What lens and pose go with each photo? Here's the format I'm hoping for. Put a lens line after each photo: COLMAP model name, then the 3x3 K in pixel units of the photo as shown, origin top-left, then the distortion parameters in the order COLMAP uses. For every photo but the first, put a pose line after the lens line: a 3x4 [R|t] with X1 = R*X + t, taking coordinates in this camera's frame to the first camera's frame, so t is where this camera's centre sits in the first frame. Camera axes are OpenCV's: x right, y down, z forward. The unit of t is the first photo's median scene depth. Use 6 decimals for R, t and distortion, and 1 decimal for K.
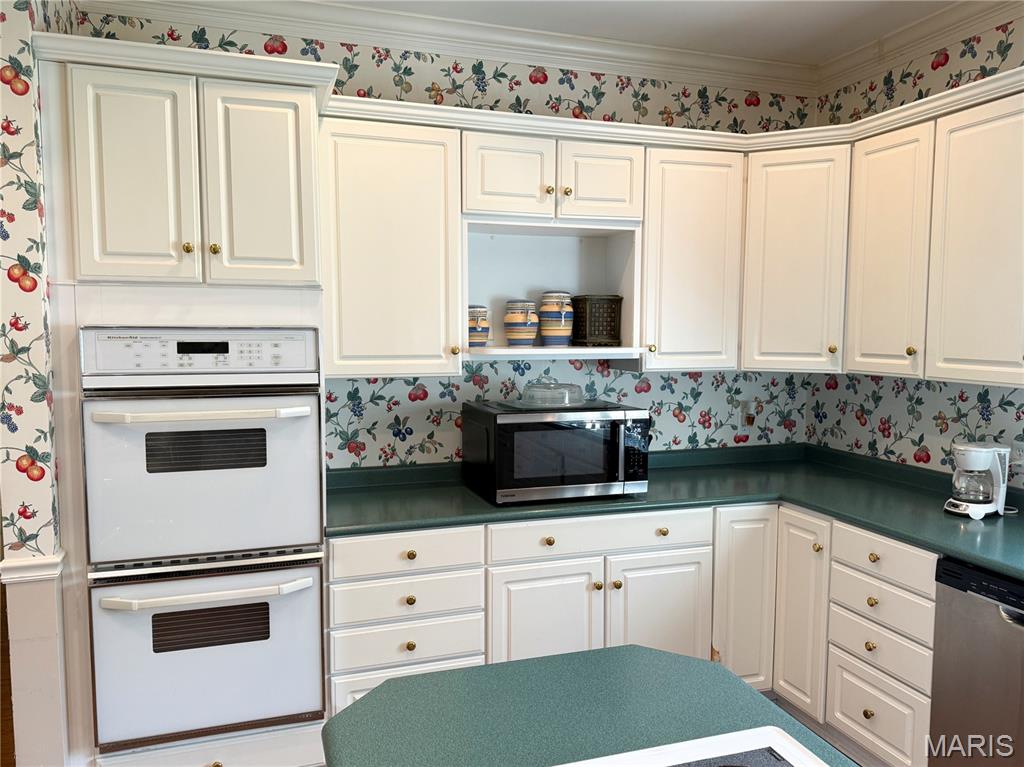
lens RADIAL K [[767.1, 0, 516.8], [0, 767.1, 394.1], [0, 0, 1]] dist [0.047554, -0.060456]
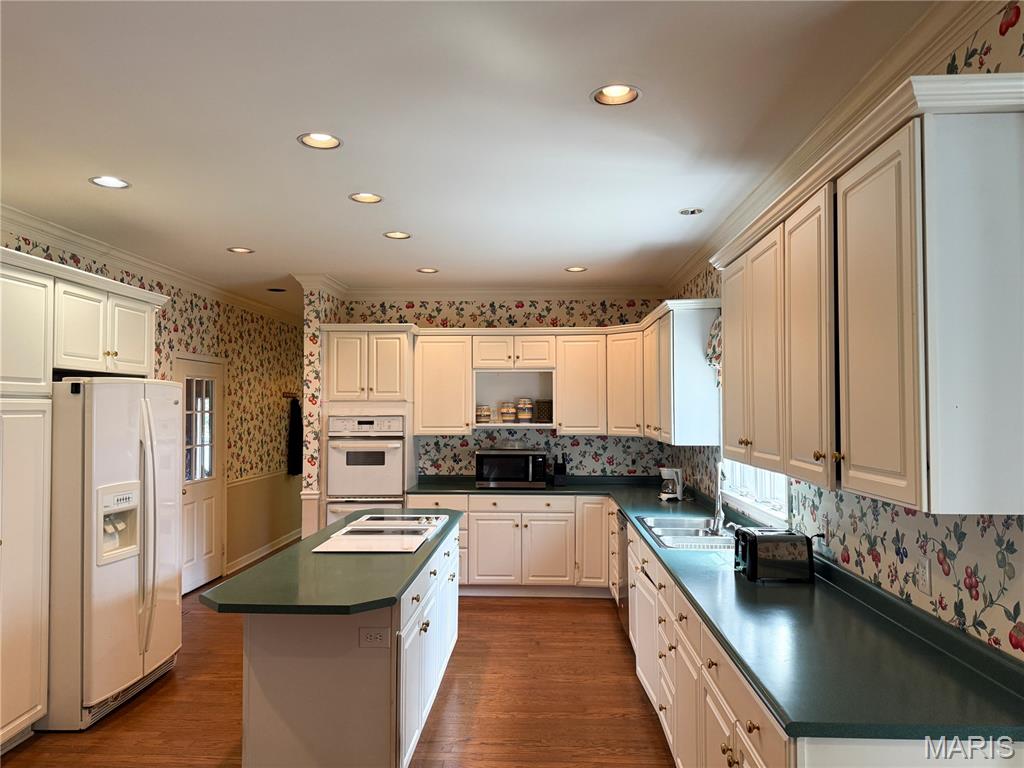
lens RADIAL K [[713.1, 0, 518.0], [0, 713.1, 384.2], [0, 0, 1]] dist [0.079944, -0.015206]
pose [[0.934122, -0.015259, -0.356627, 0.854309], [-0.028473, 0.992717, -0.117058, 0.074148], [0.355816, 0.119501, 0.926884, -1.024574]]
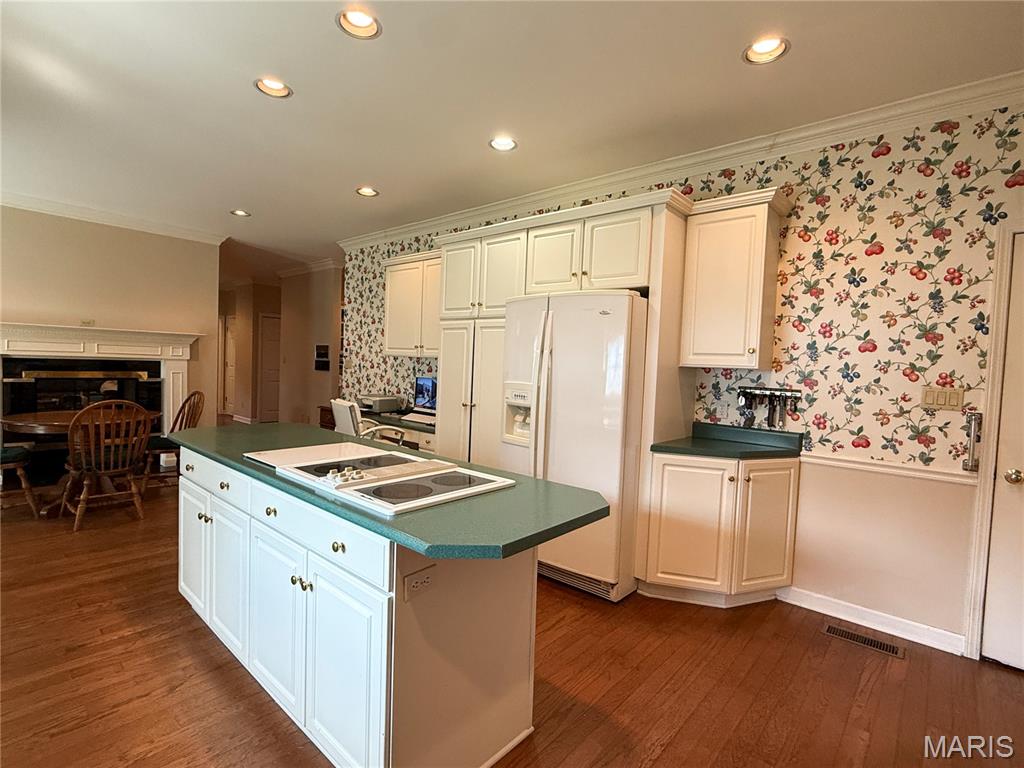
lens RADIAL K [[498.4, 0, 513.8], [0, 498.4, 385.3], [0, 0, 1]] dist [0.003543, -0.000514]
pose [[-0.872064, -0.013330, -0.489209, 0.274323], [-0.084582, 0.988691, 0.123836, -0.010326], [0.482026, 0.149371, -0.863330, 0.869521]]
